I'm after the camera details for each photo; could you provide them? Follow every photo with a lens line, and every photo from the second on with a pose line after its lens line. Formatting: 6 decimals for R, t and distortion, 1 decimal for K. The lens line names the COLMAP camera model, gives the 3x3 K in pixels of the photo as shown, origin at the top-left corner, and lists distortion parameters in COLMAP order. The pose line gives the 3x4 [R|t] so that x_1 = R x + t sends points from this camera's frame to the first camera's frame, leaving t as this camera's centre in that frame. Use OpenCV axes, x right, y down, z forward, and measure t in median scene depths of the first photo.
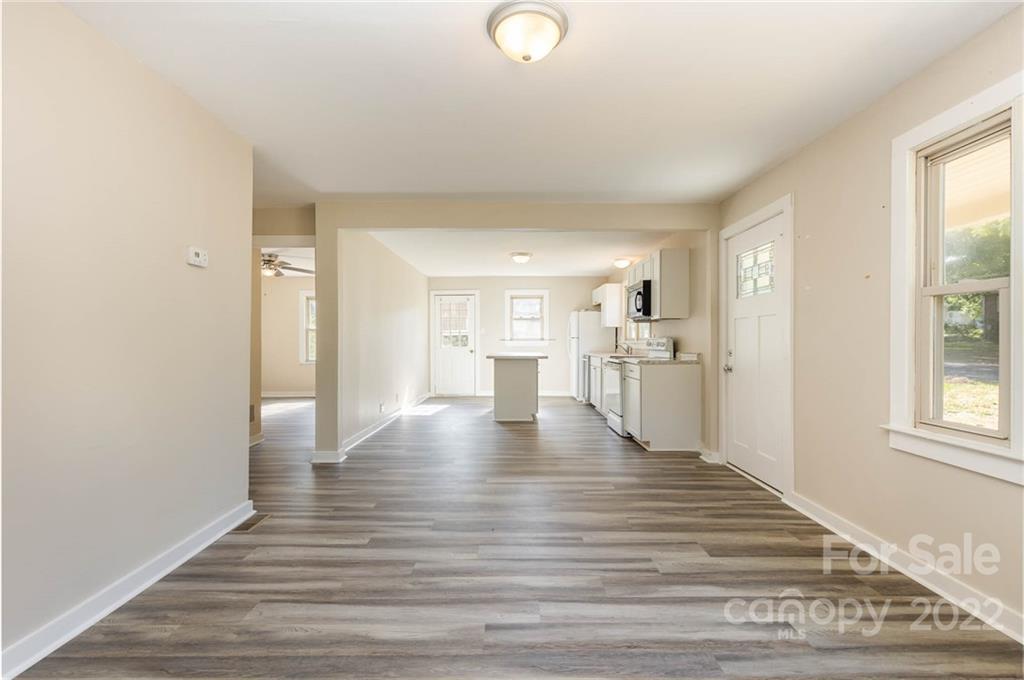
lens RADIAL K [[462.9, 0, 512.0], [0, 462.9, 340.0], [0, 0, 1]] dist [0.012320, 0.000479]
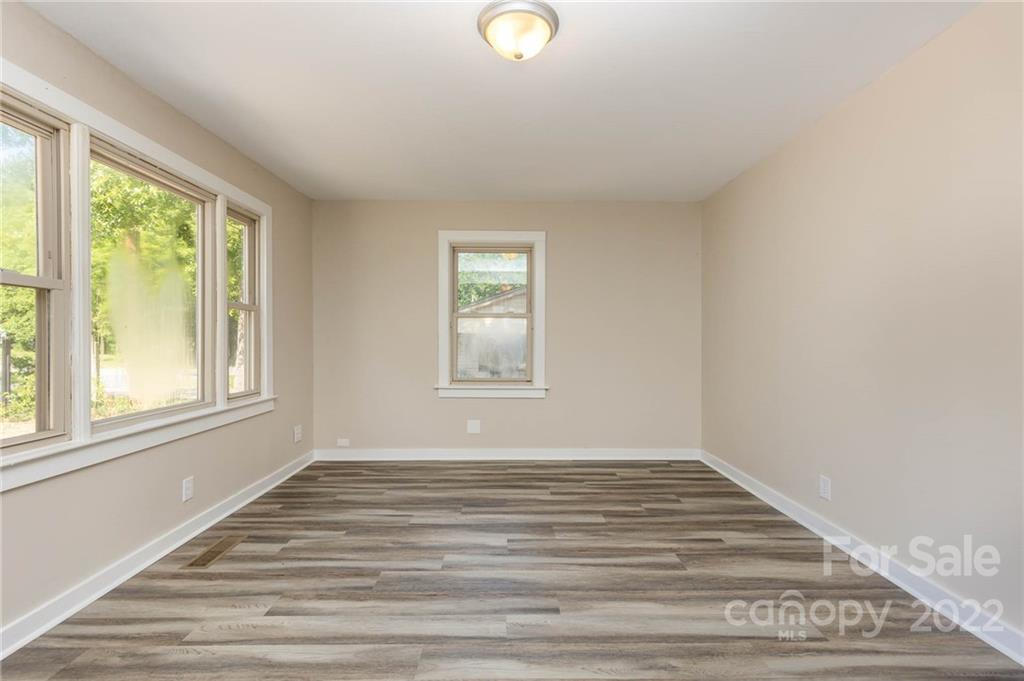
lens RADIAL K [[462.9, 0, 512.0], [0, 462.9, 340.5], [0, 0, 1]] dist [0.012320, 0.000479]
pose [[-0.999966, 0.001534, -0.008051, 0.045388], [0.001528, 0.999998, 0.000851, 0.003286], [0.008052, 0.000838, -0.999967, 1.614648]]
